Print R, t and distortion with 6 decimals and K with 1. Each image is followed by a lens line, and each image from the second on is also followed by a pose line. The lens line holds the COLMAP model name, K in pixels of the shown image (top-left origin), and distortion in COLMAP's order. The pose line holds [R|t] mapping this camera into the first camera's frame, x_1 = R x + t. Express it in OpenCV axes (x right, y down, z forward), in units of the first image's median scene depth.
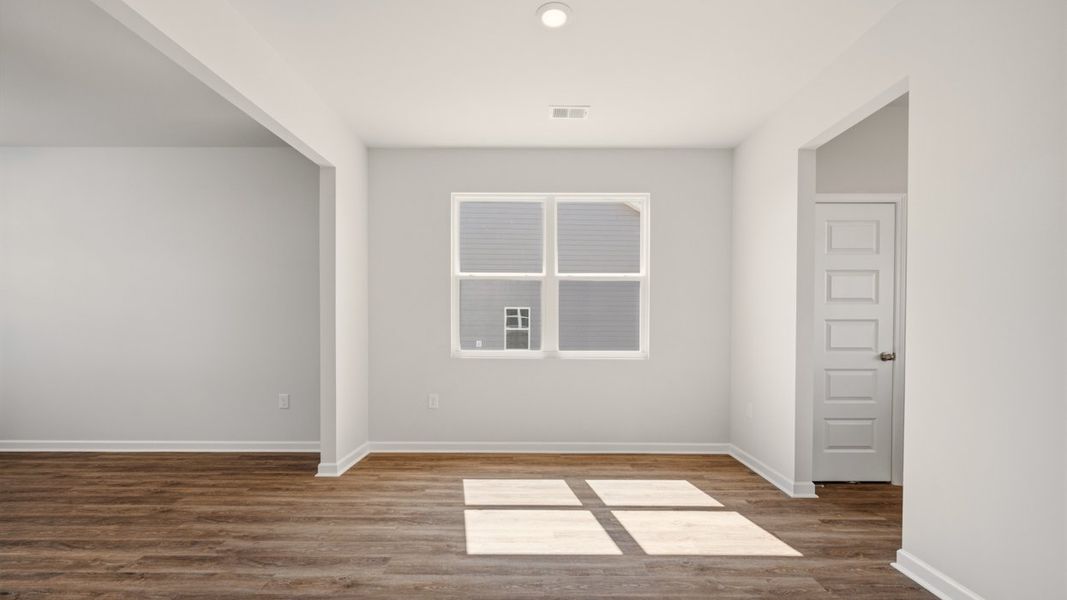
lens RADIAL K [[427.9, 0, 534.4], [0, 427.9, 328.8], [0, 0, 1]] dist [-0.001208, -0.000193]
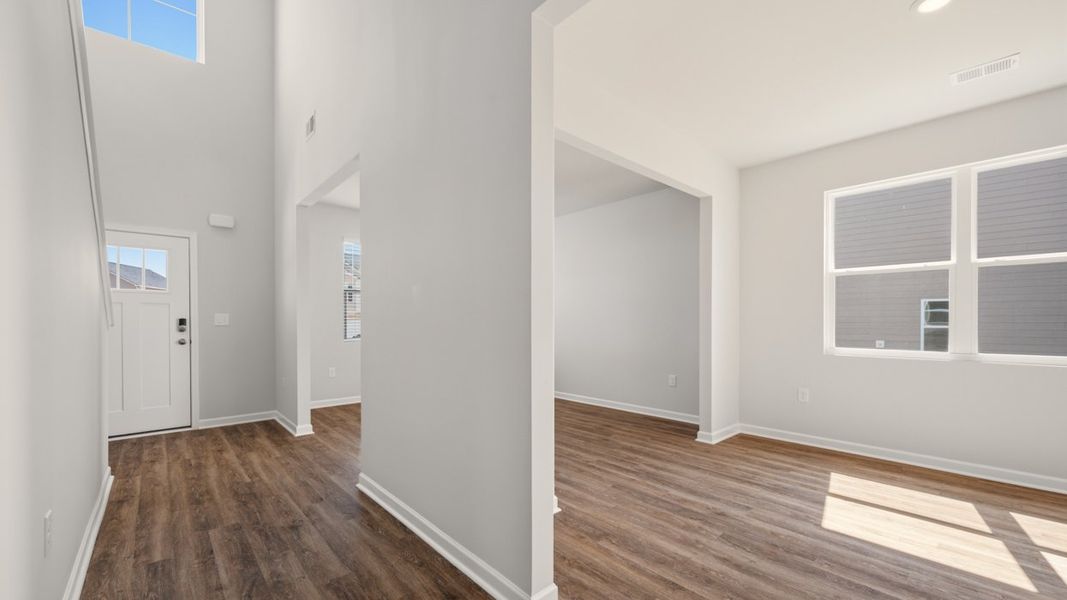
lens RADIAL K [[420.4, 0, 536.9], [0, 420.4, 323.4], [0, 0, 1]] dist [0.000198, -0.000396]
pose [[0.673243, 0.000995, -0.739420, 0.115620], [-0.004955, 0.999983, -0.003166, 0.001001], [0.739405, 0.005795, 0.673236, -0.234214]]
